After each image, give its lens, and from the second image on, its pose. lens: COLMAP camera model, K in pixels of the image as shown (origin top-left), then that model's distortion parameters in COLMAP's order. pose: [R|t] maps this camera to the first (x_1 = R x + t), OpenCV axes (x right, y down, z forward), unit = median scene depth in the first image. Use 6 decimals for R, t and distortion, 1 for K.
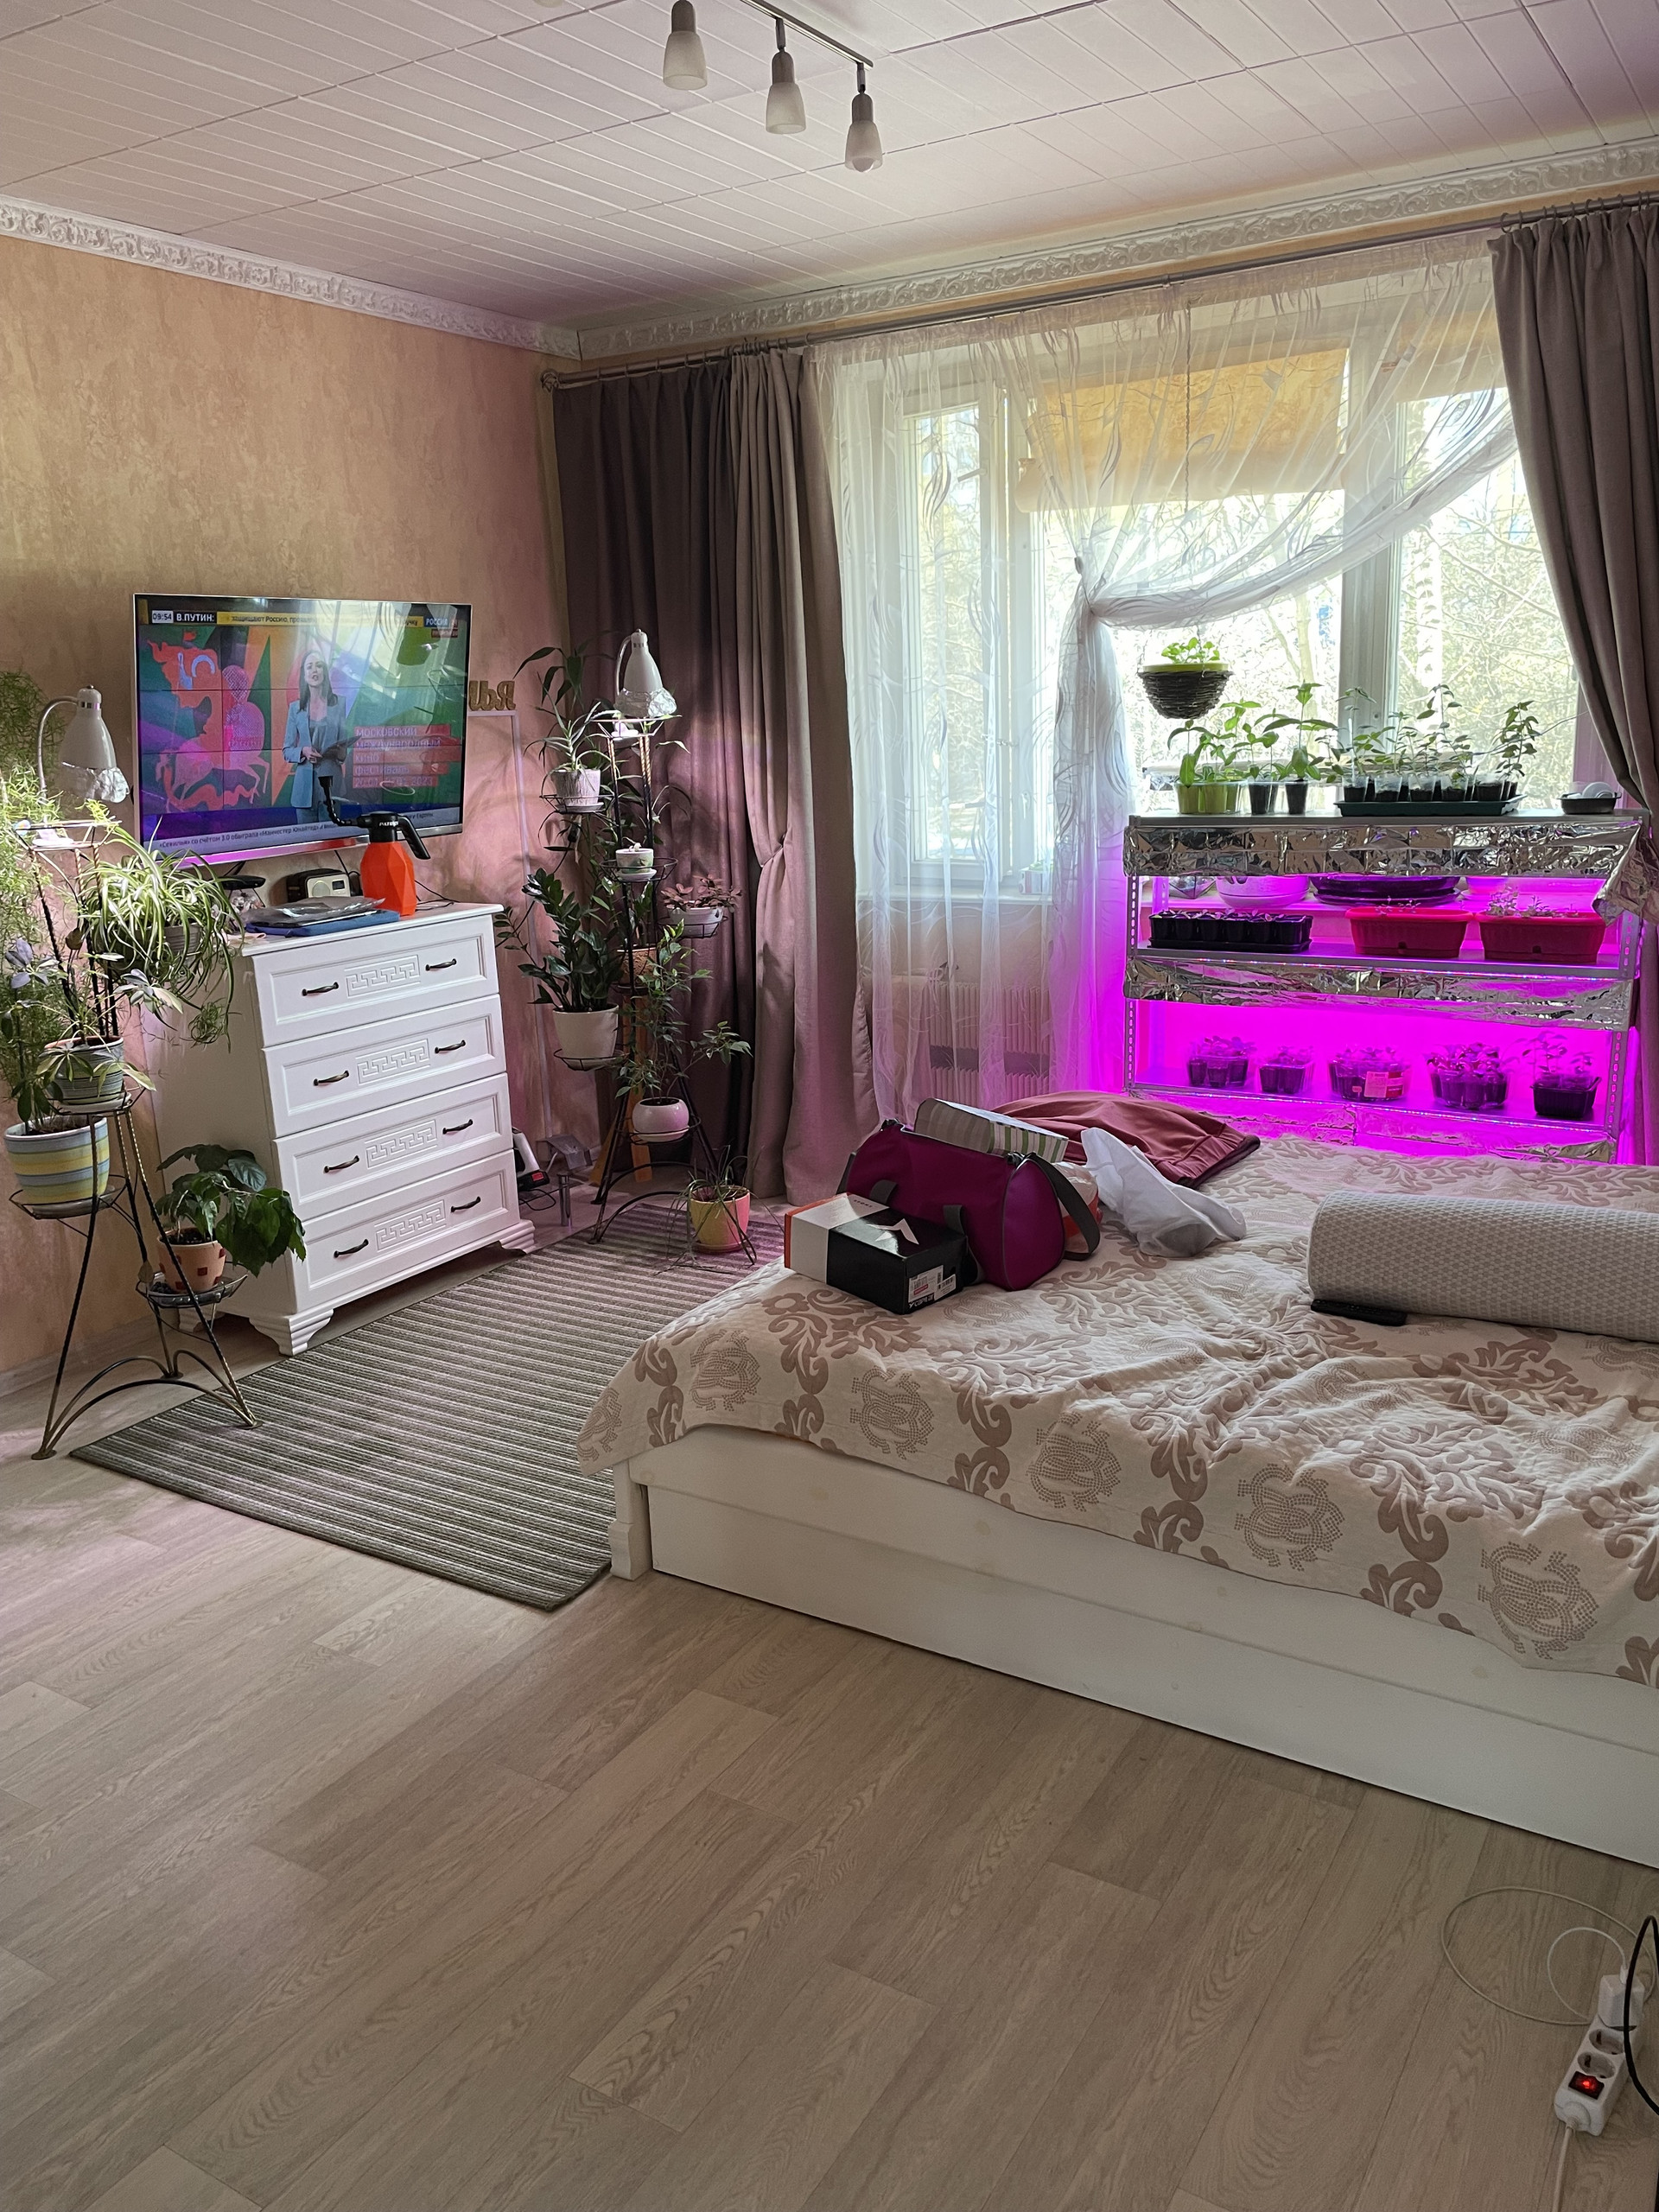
lens RADIAL K [[1673.2, 0, 839.6], [0, 1673.2, 1113.7], [0, 0, 1]] dist [0.097367, -0.120514]
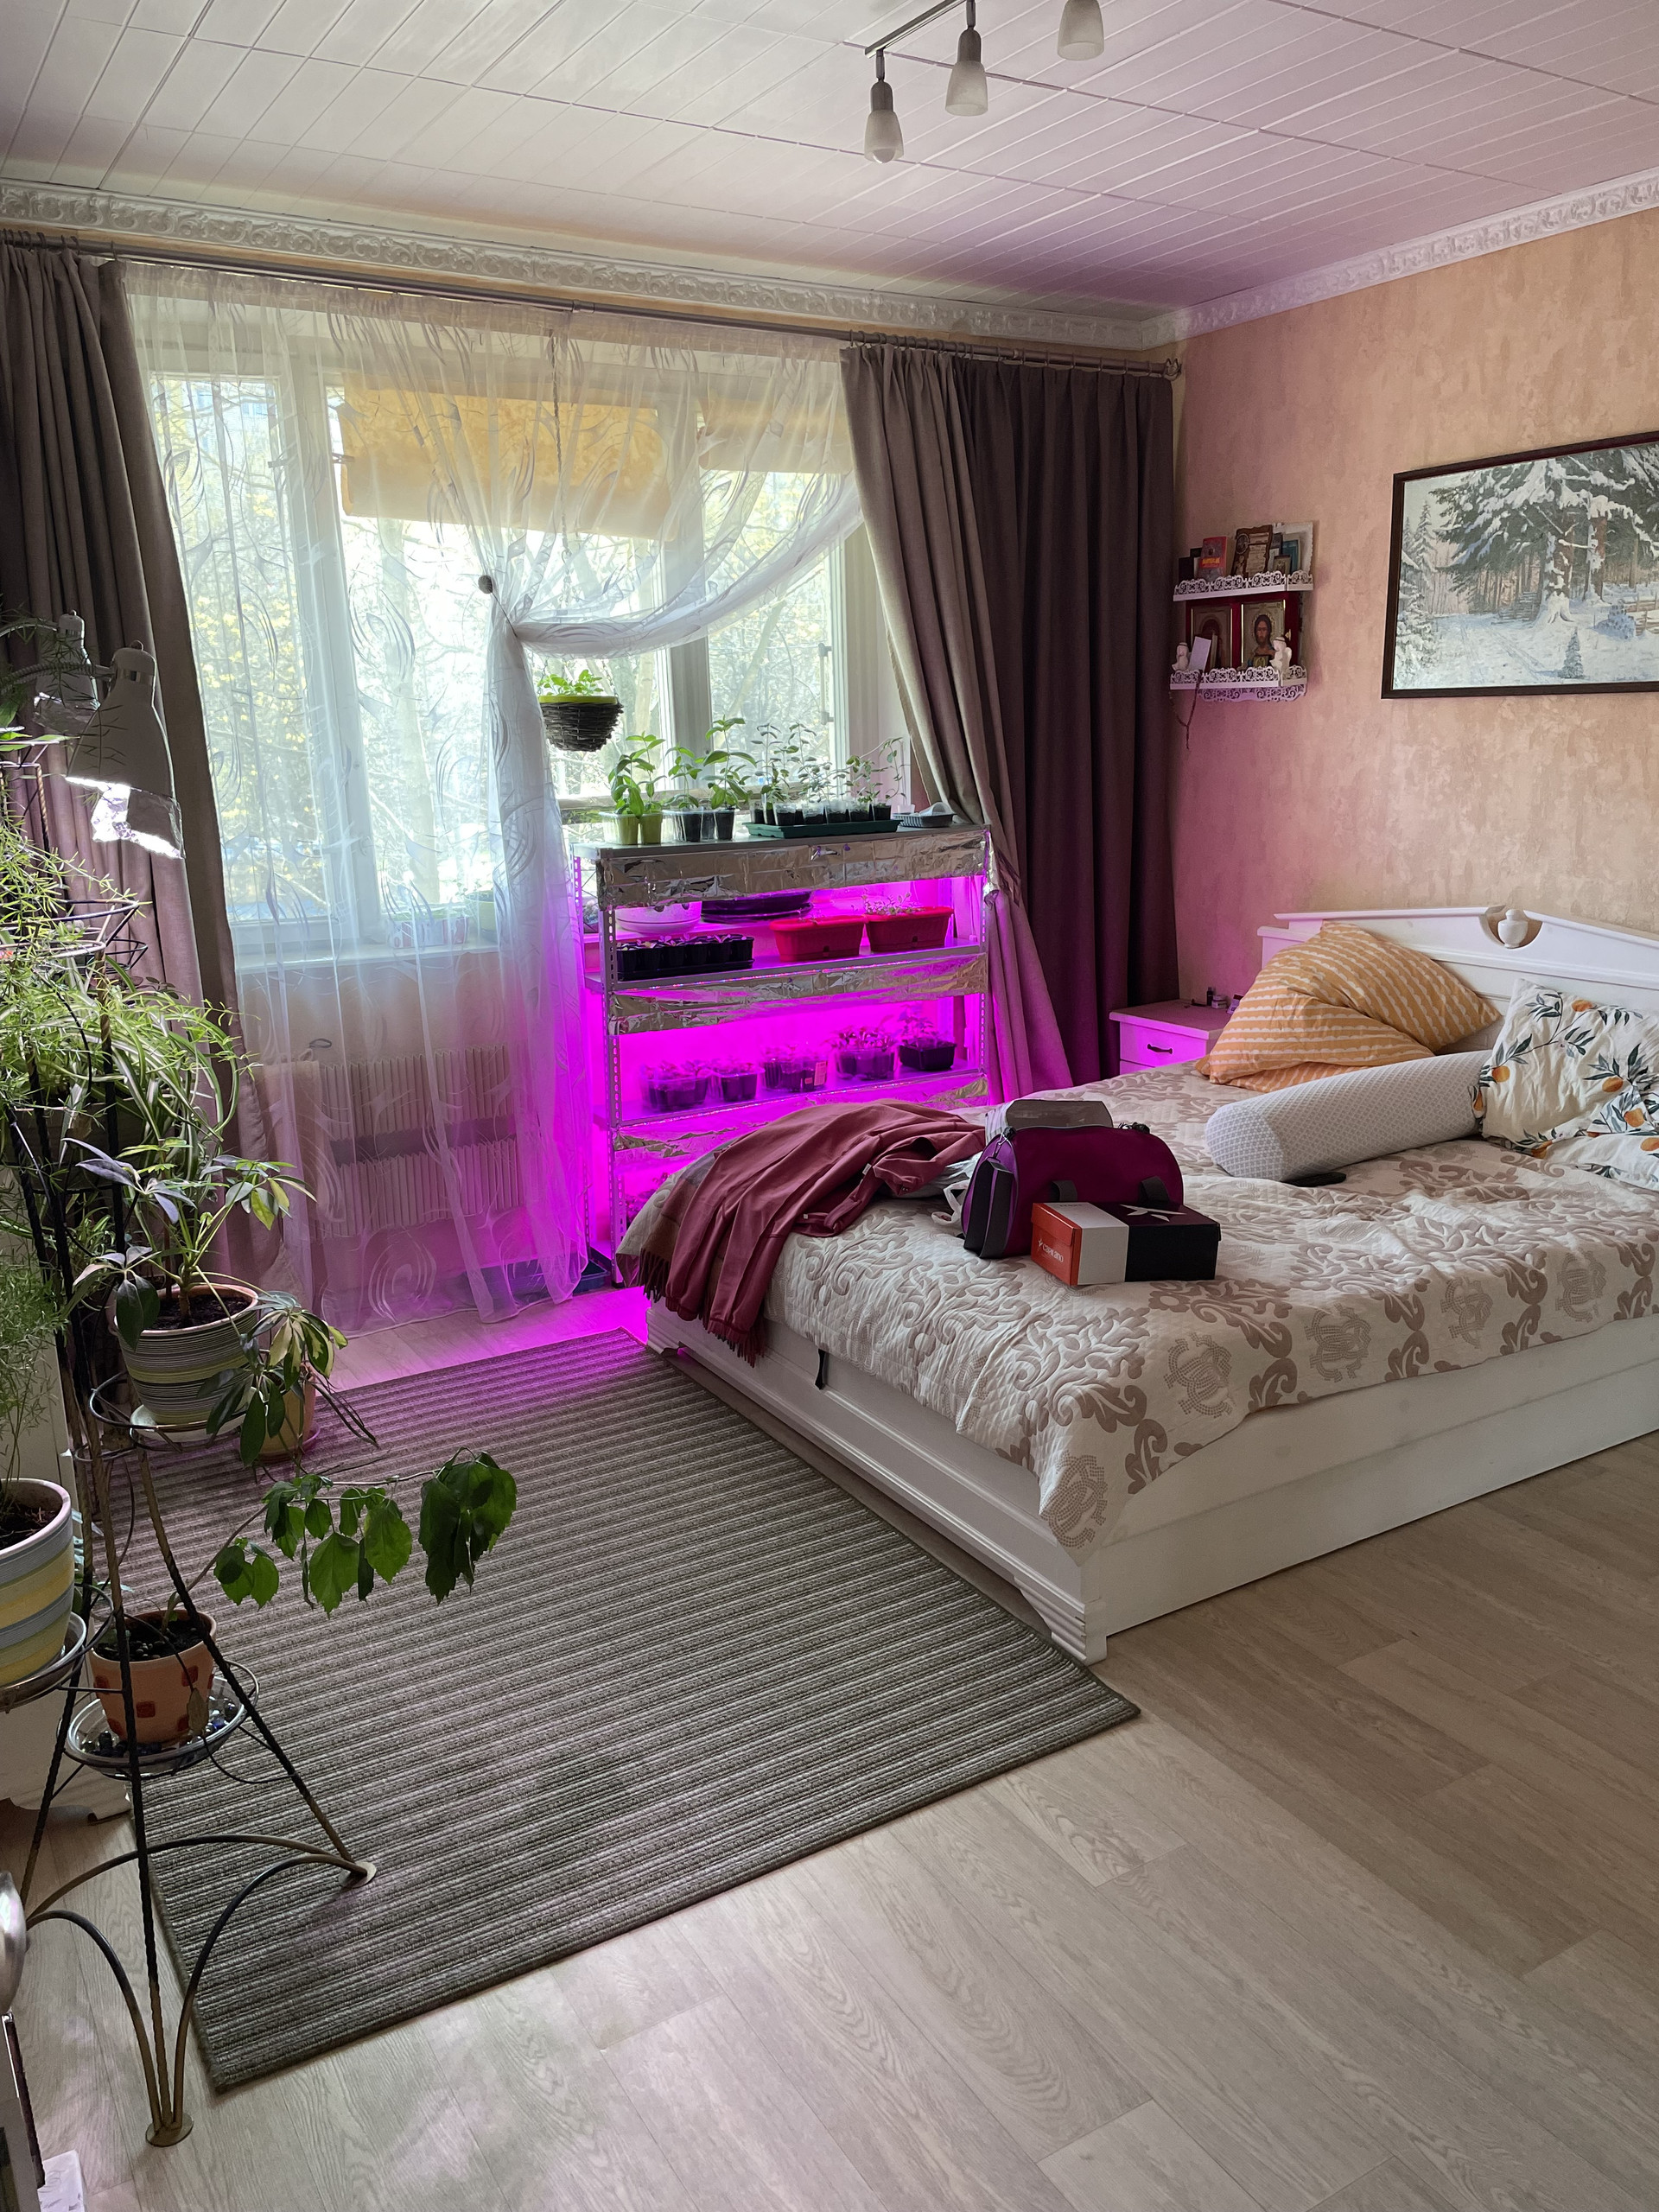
lens RADIAL K [[1673.2, 0, 839.6], [0, 1673.2, 1113.7], [0, 0, 1]] dist [0.097367, -0.120514]
pose [[0.451761, -0.178568, 0.874086, -0.819151], [0.218881, 0.972003, 0.085445, -0.103943], [-0.864872, 0.152720, 0.478198, 0.564319]]
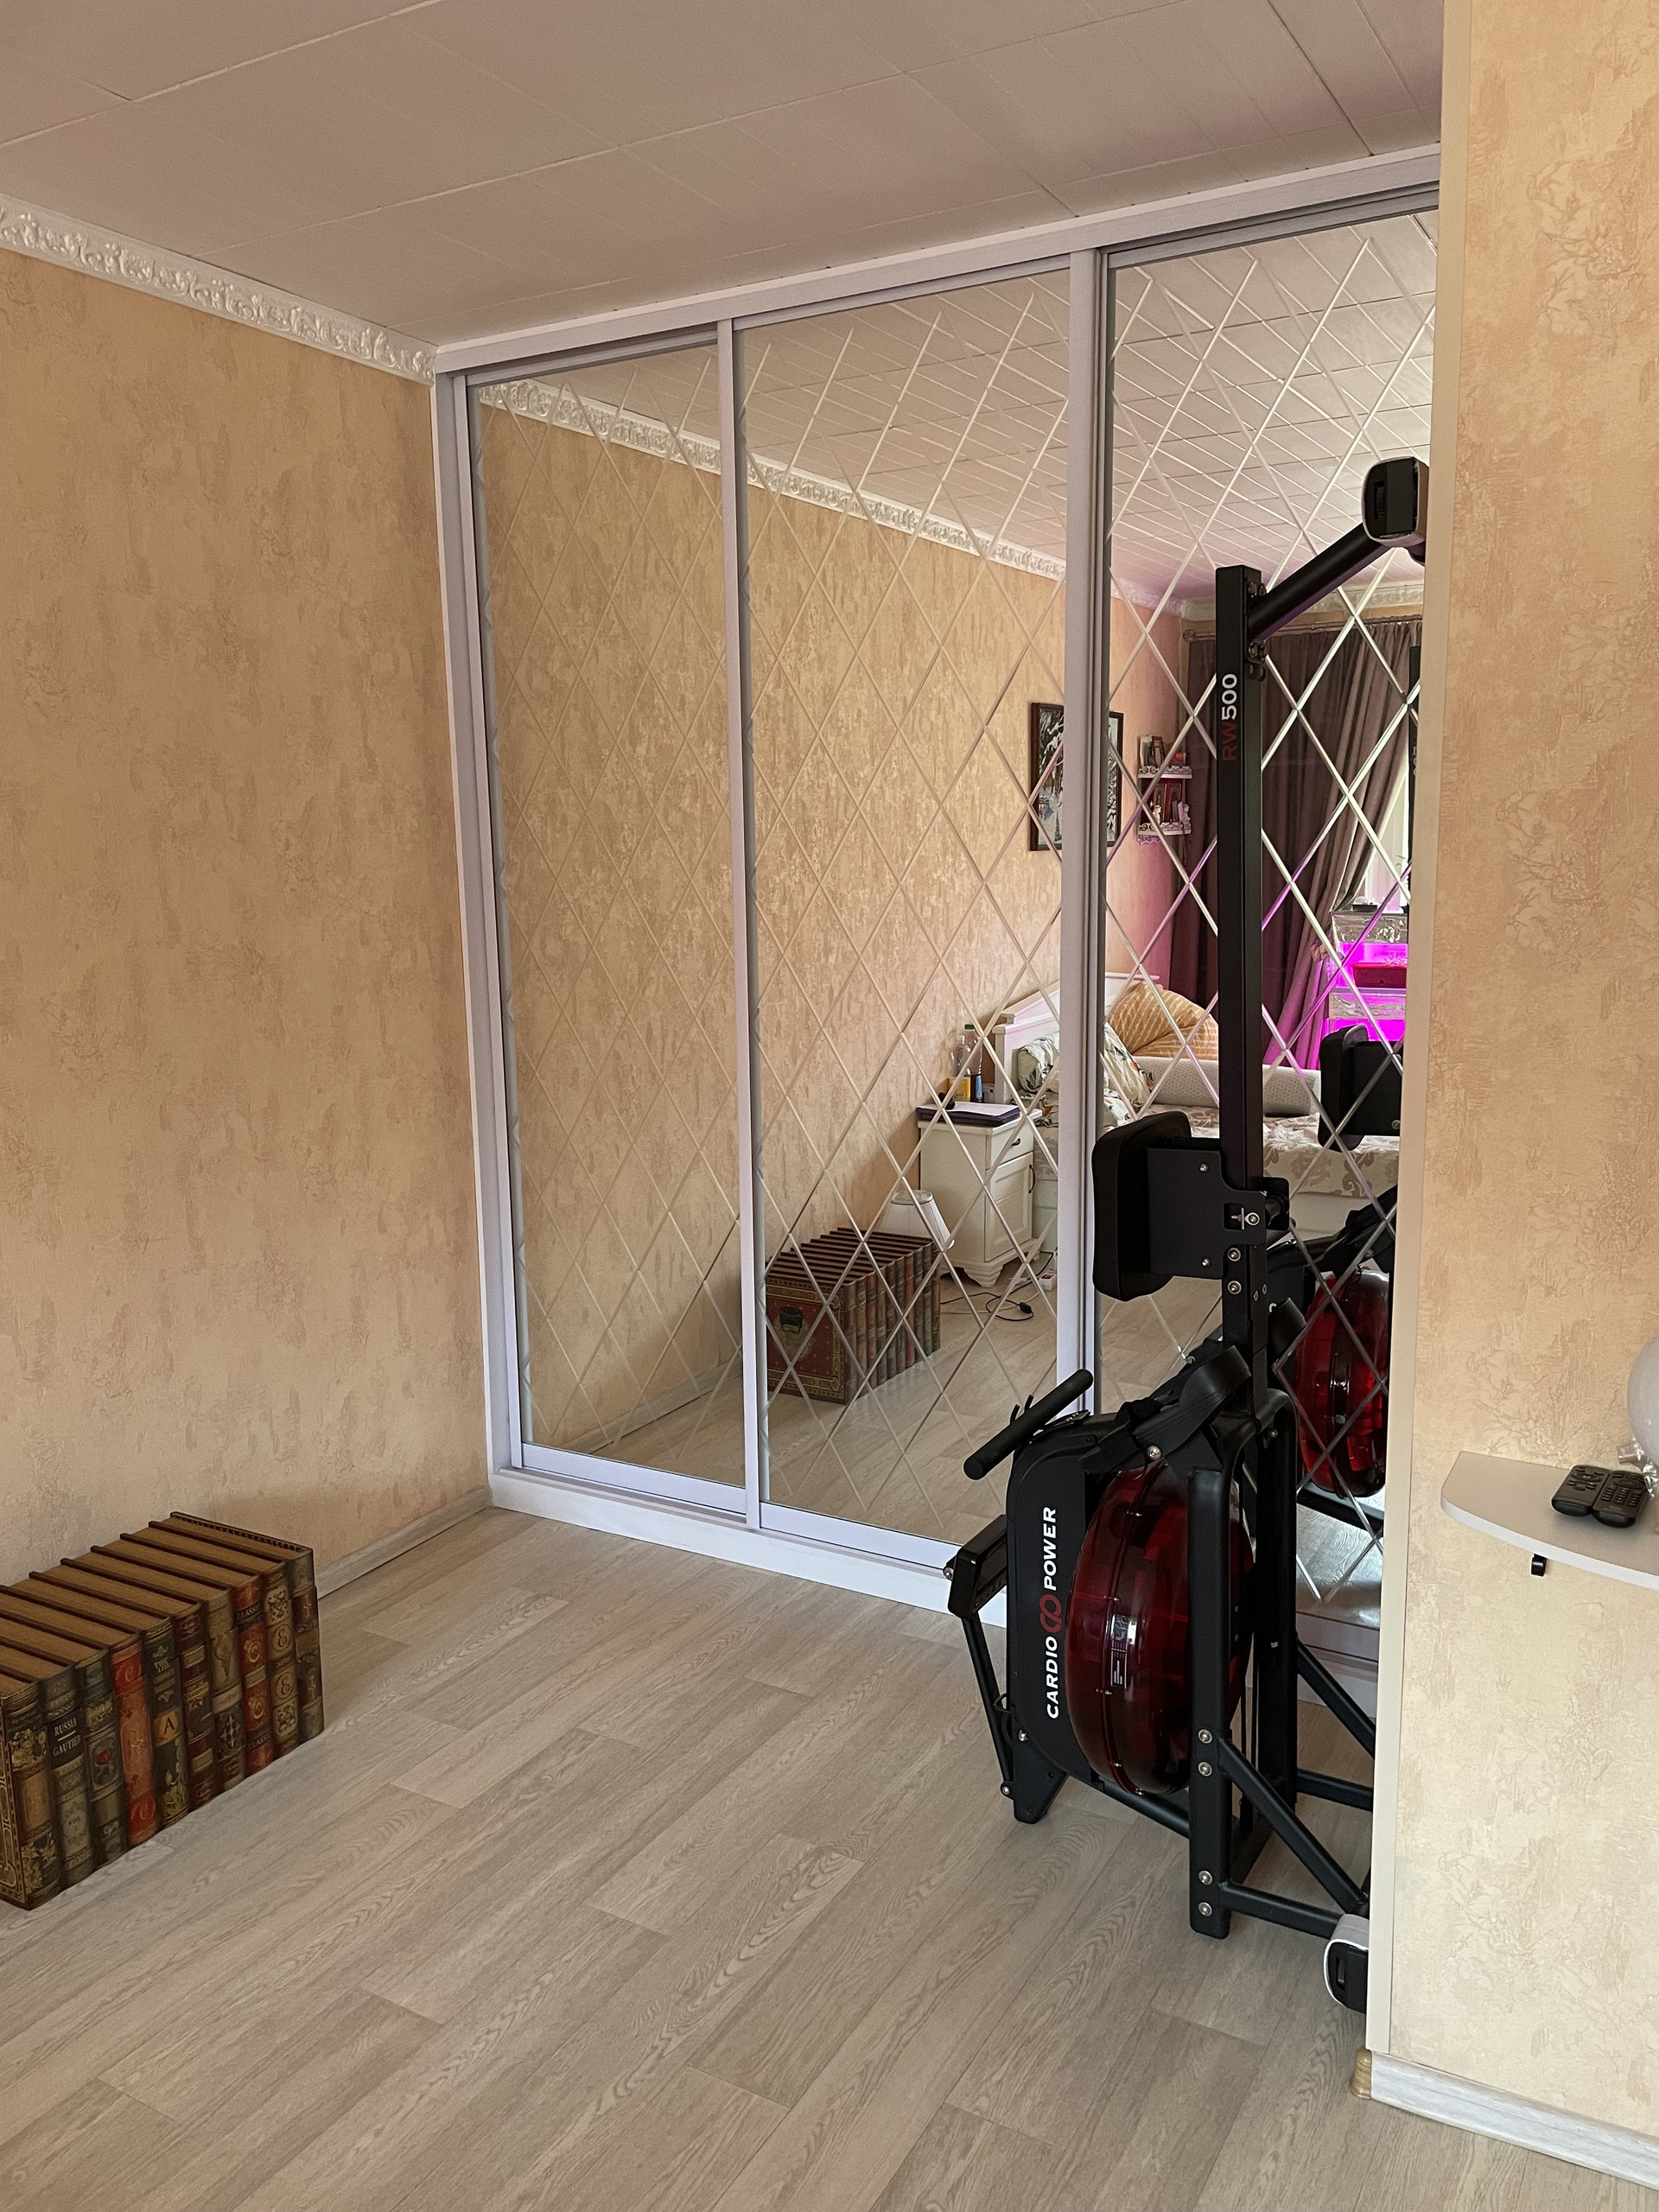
lens RADIAL K [[1673.2, 0, 839.6], [0, 1673.2, 1113.7], [0, 0, 1]] dist [0.097367, -0.120514]
pose [[-0.998190, 0.055704, -0.022682, -0.400394], [0.041987, 0.915410, 0.400326, -0.297721], [0.043063, 0.398649, -0.916092, 1.173323]]
